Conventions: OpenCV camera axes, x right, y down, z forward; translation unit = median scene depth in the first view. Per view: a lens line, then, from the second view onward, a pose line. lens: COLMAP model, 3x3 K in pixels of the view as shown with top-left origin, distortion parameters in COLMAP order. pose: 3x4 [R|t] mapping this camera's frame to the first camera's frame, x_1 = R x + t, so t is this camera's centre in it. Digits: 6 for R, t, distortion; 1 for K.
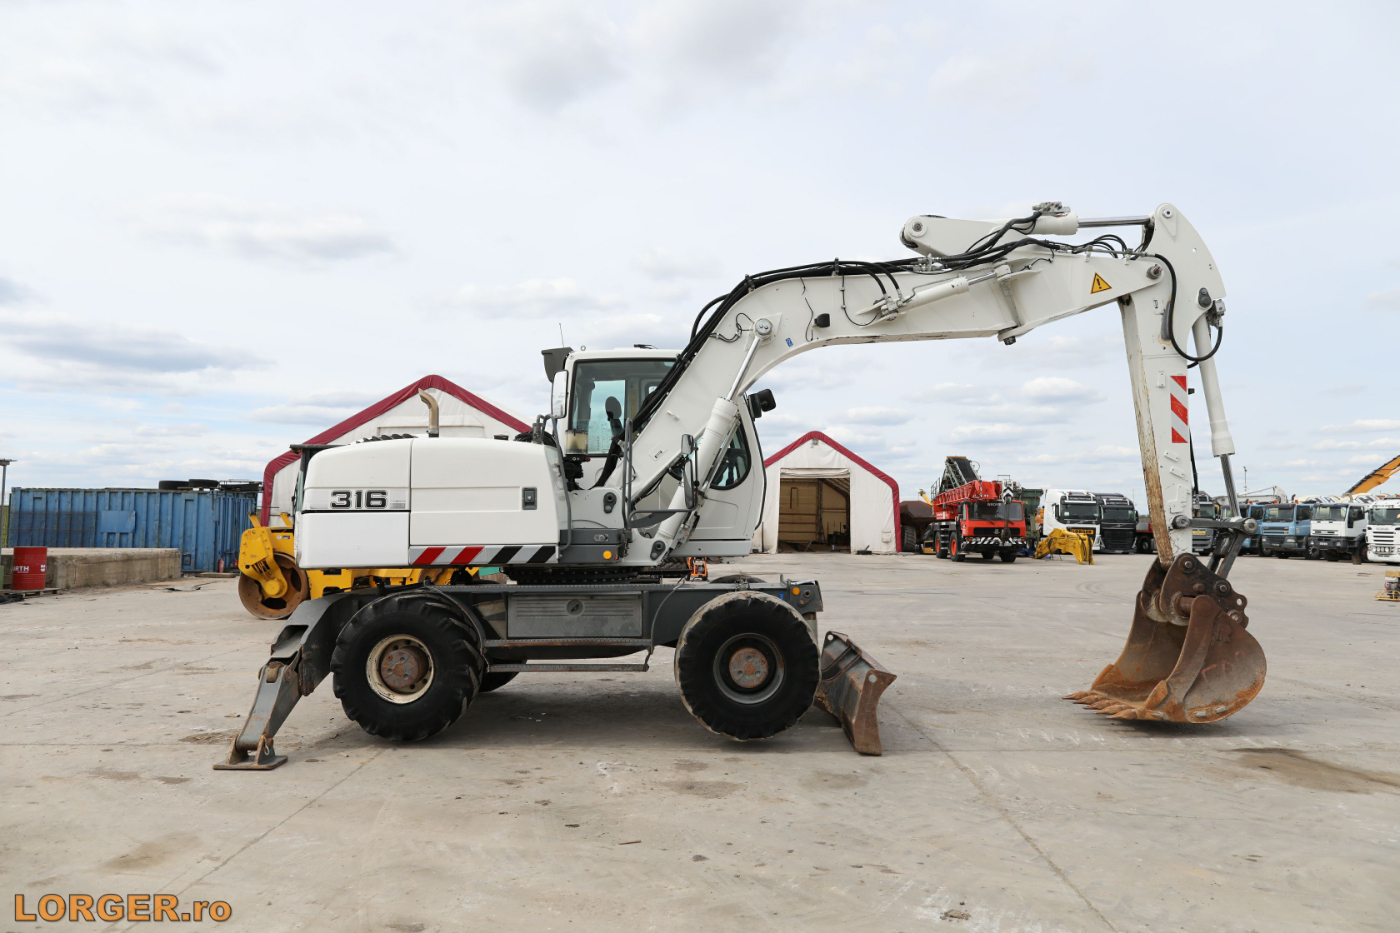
lens RADIAL K [[956.5, 0, 700.0], [0, 956.5, 466.5], [0, 0, 1]] dist [-0.066325, 0.067920]
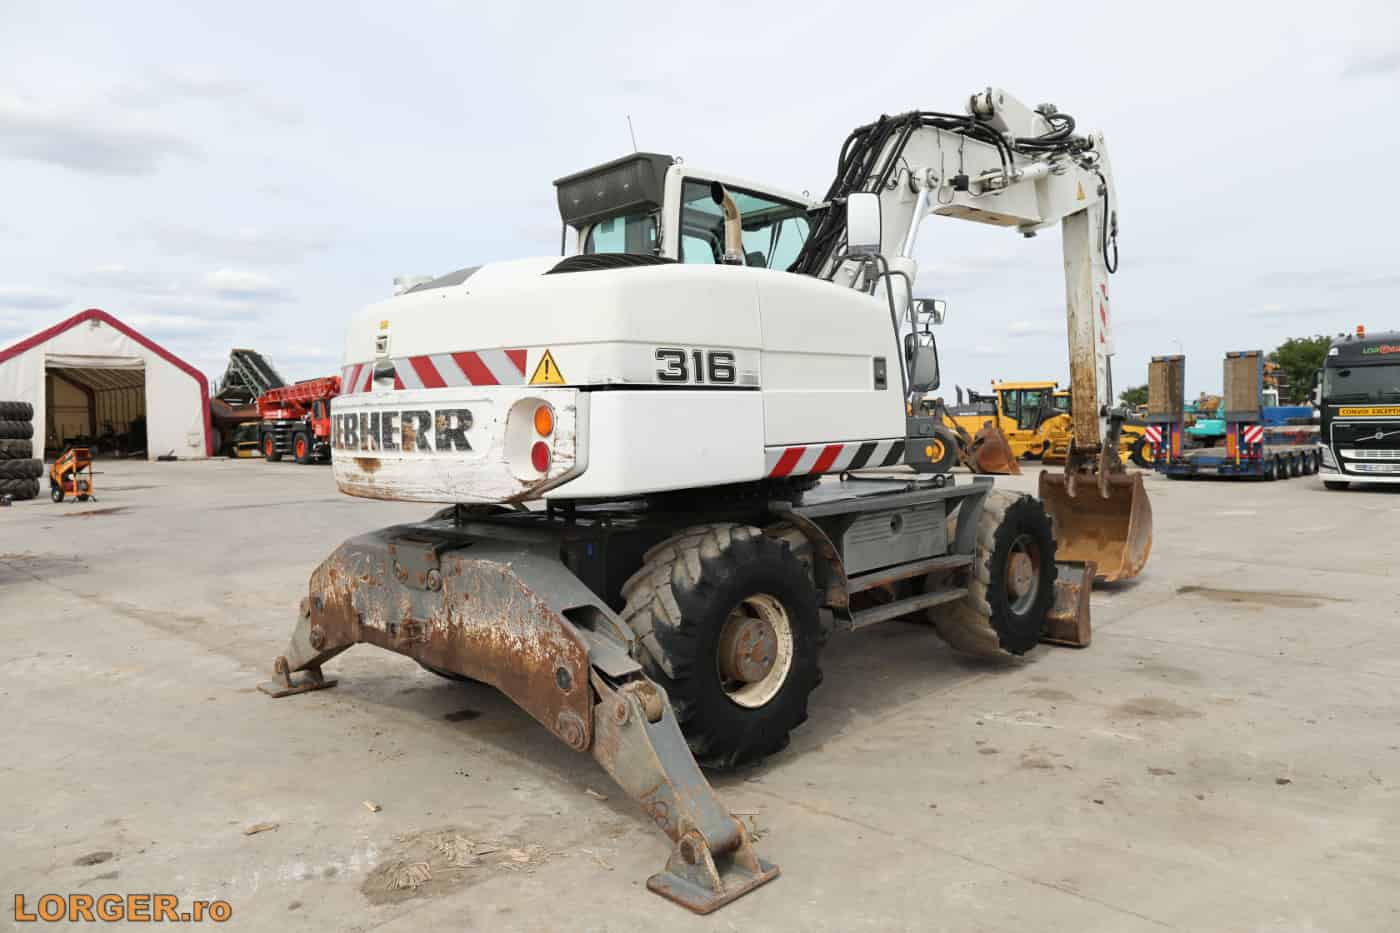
lens RADIAL K [[956.5, 0, 700.0], [0, 956.5, 466.5], [0, 0, 1]] dist [-0.066325, 0.067920]
pose [[0.687847, -0.043013, 0.724580, -0.724786], [-0.033096, 0.995346, 0.090504, 0.039962], [-0.725101, -0.086233, 0.683222, 0.579230]]
